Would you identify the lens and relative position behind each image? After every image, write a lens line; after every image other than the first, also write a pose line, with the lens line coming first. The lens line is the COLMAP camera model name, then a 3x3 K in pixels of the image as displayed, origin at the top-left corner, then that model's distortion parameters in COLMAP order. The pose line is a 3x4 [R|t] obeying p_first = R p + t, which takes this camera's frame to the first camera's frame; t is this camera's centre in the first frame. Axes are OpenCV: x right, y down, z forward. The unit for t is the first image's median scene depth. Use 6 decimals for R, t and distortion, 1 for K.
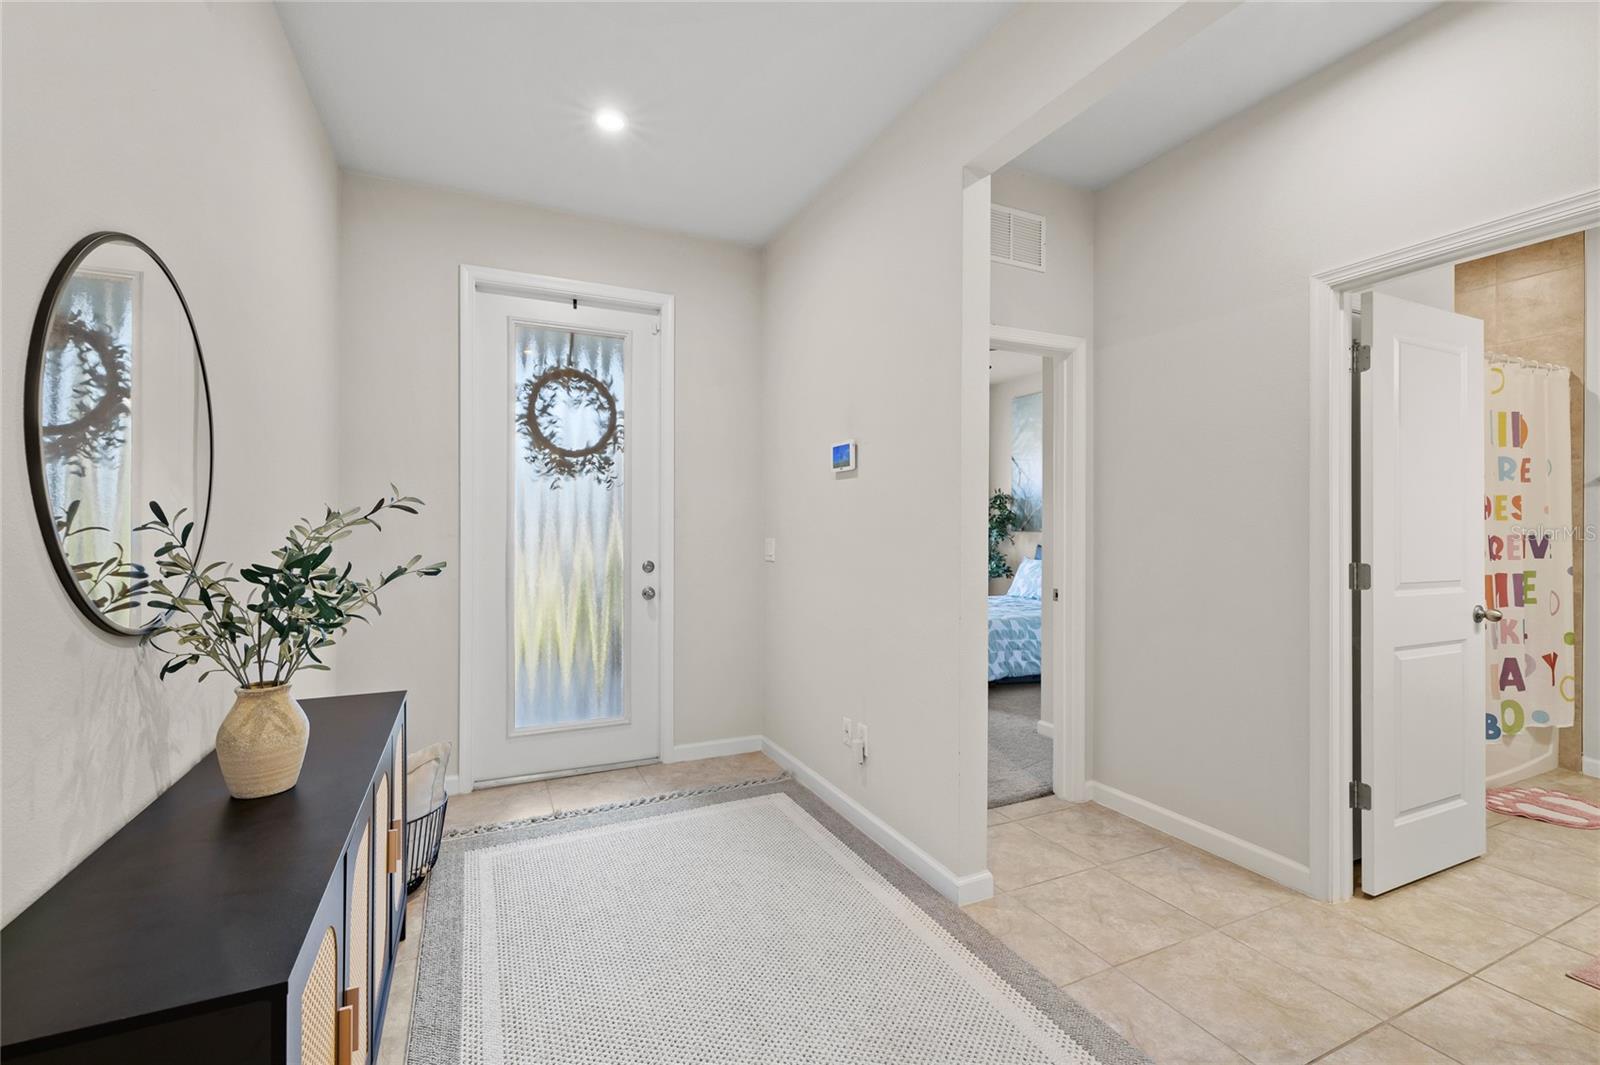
lens RADIAL K [[687.3, 0, 798.7], [0, 687.3, 529.2], [0, 0, 1]] dist [-0.000501, -0.000008]
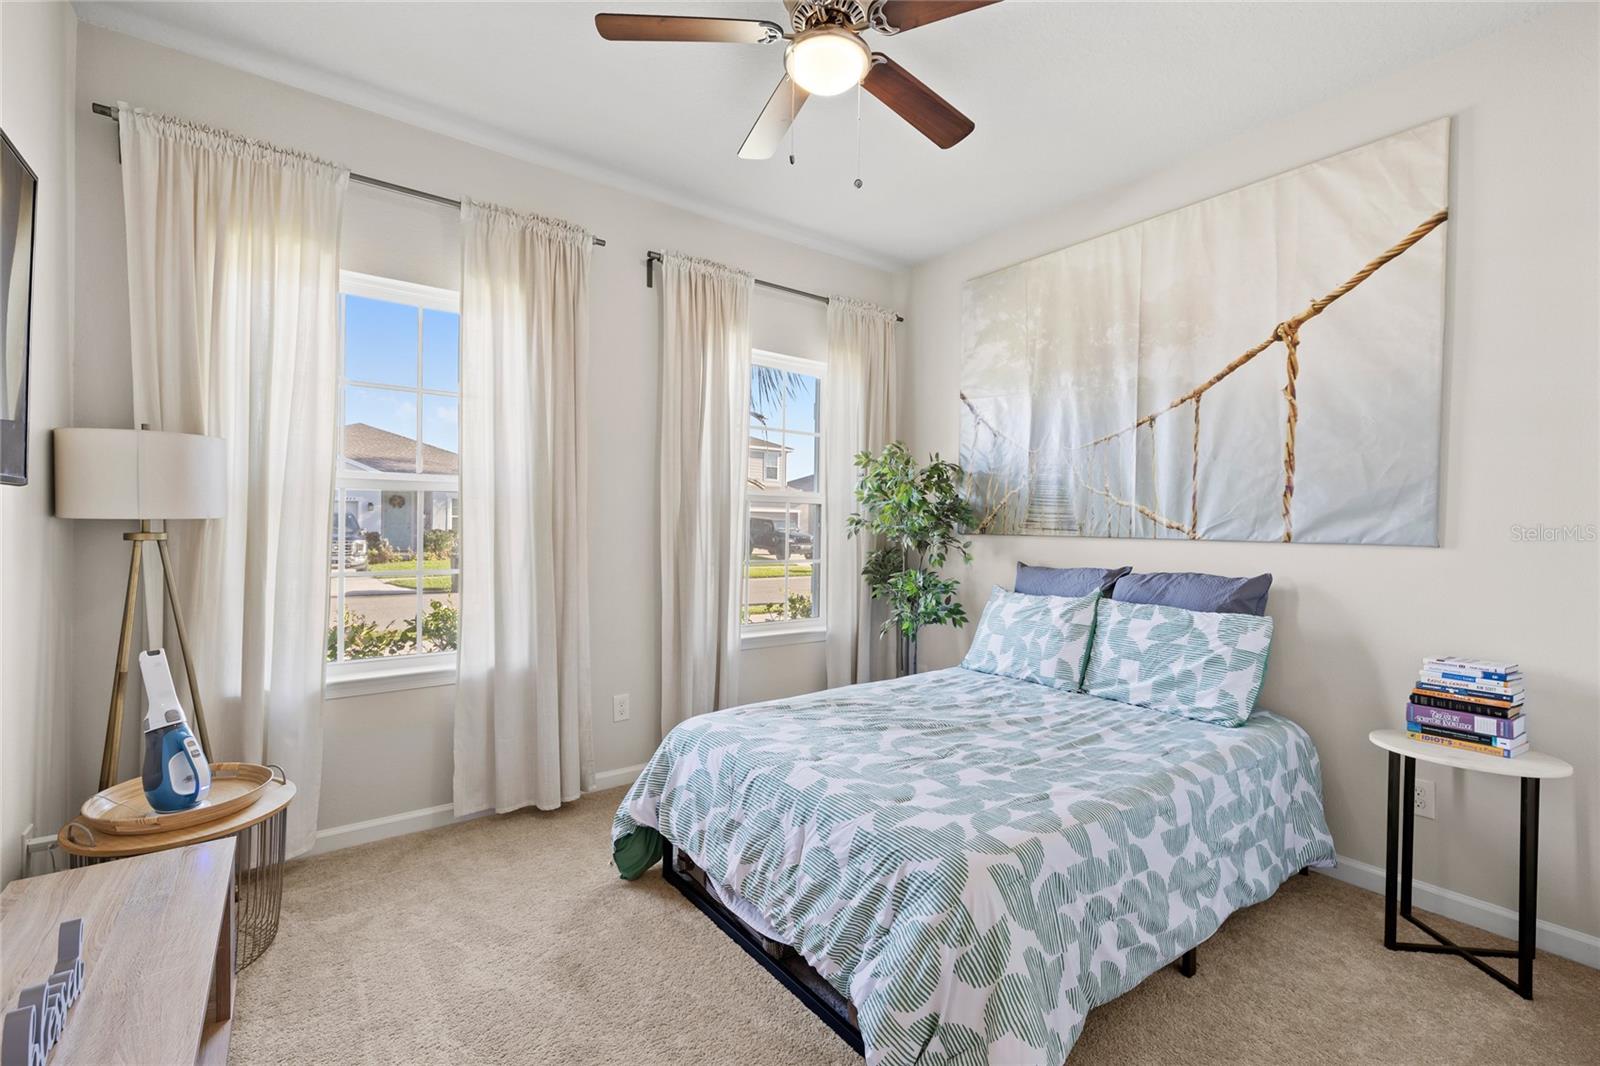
lens RADIAL K [[687.3, 0, 799.3], [0, 687.3, 529.4], [0, 0, 1]] dist [-0.000501, -0.000008]
pose [[0.977309, 0.010551, 0.211555, 0.081396], [-0.011875, 0.999917, 0.004988, -0.001848], [-0.211485, -0.007387, 0.977353, 0.522943]]
